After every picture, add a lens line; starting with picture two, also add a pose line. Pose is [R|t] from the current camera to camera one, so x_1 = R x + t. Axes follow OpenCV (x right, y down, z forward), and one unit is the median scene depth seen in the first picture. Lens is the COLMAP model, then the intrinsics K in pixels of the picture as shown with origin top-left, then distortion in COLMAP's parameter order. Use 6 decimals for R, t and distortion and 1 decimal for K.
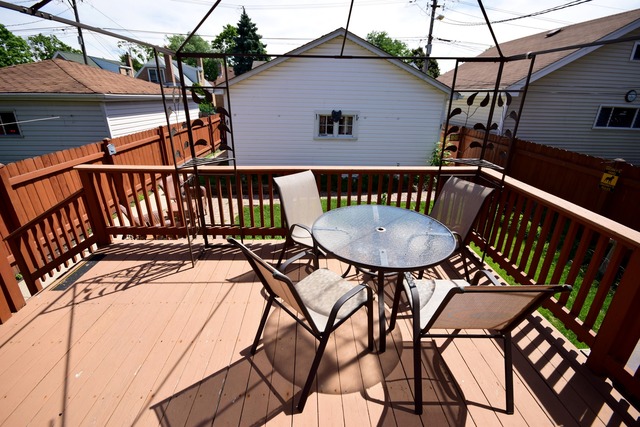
lens RADIAL K [[295.6, 0, 311.6], [0, 295.6, 207.0], [0, 0, 1]] dist [0.007306, -0.007111]
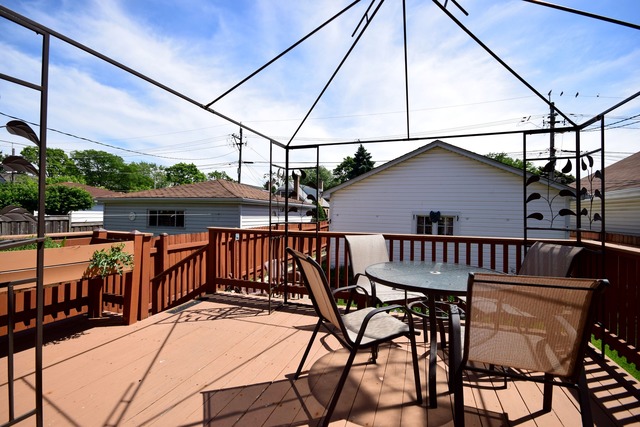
lens RADIAL K [[295.6, 0, 306.4], [0, 295.6, 204.1], [0, 0, 1]] dist [0.007306, -0.007111]
pose [[0.929212, 0.000163, -0.369548, 0.135629], [-0.141094, 0.924401, -0.354365, 0.187670], [0.341553, 0.381421, 0.858987, -0.063313]]
